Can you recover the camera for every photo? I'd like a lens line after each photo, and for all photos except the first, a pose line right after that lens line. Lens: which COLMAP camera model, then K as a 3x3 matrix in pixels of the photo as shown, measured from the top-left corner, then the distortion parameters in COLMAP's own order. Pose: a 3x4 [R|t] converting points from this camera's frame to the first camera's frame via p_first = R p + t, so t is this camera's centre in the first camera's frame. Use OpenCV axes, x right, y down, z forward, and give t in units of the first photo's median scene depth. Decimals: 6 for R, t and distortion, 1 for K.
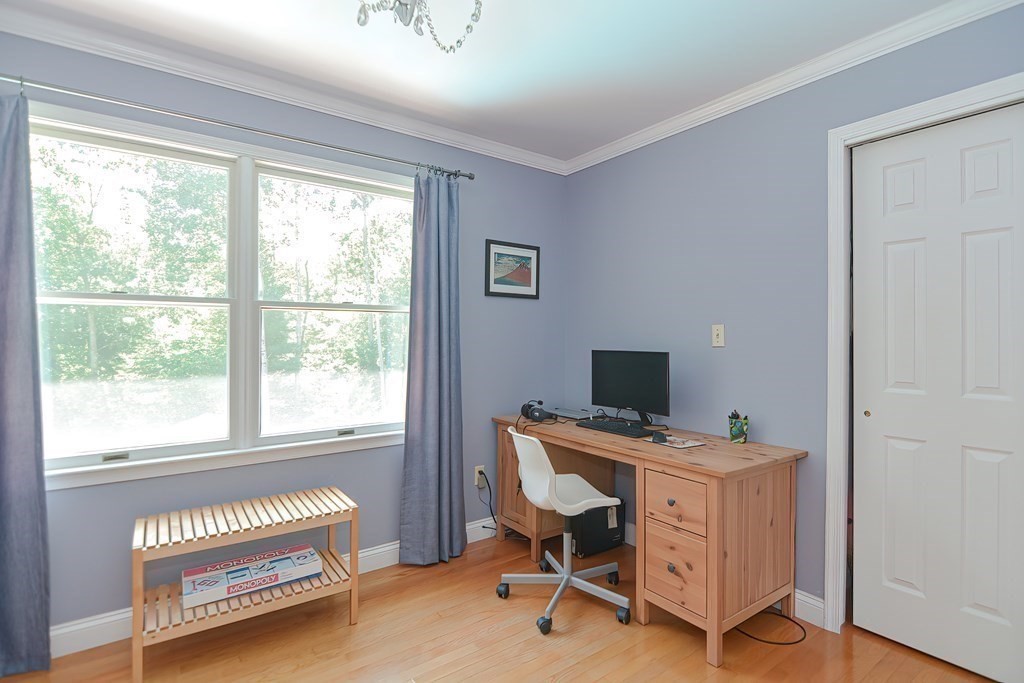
lens RADIAL K [[515.7, 0, 512.0], [0, 515.7, 341.5], [0, 0, 1]] dist [-0.001287, -0.001021]
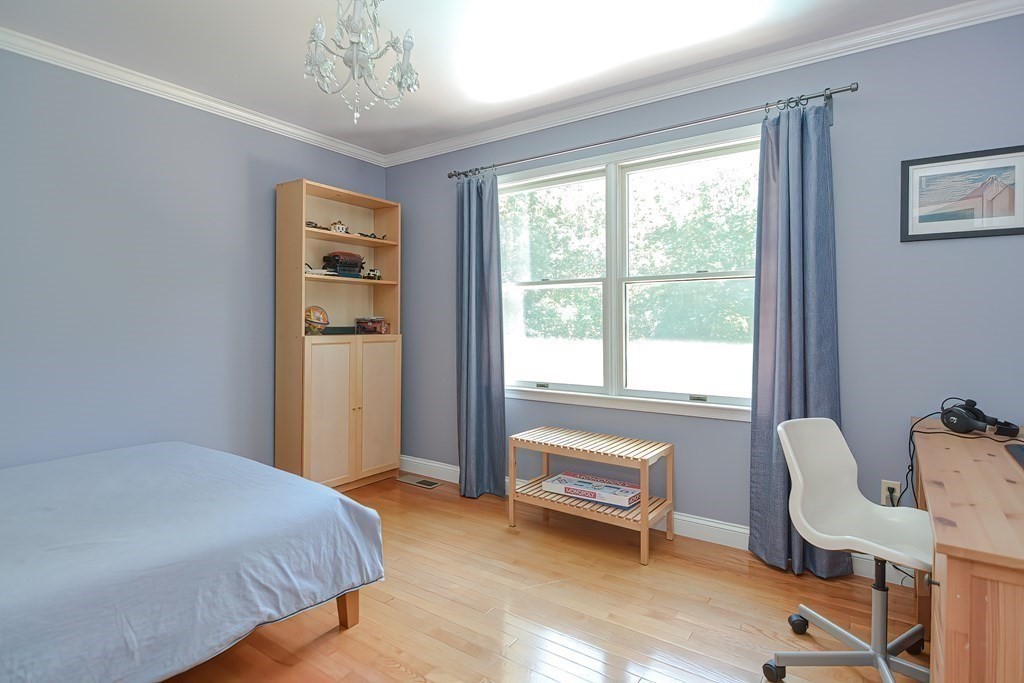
lens RADIAL K [[525.3, 0, 512.0], [0, 525.3, 341.5], [0, 0, 1]] dist [0.000065, -0.000202]
pose [[0.312364, 0.032169, -0.949418, 0.615697], [-0.003392, 0.999458, 0.032749, 0.032186], [0.949956, -0.007009, 0.312304, 0.356767]]
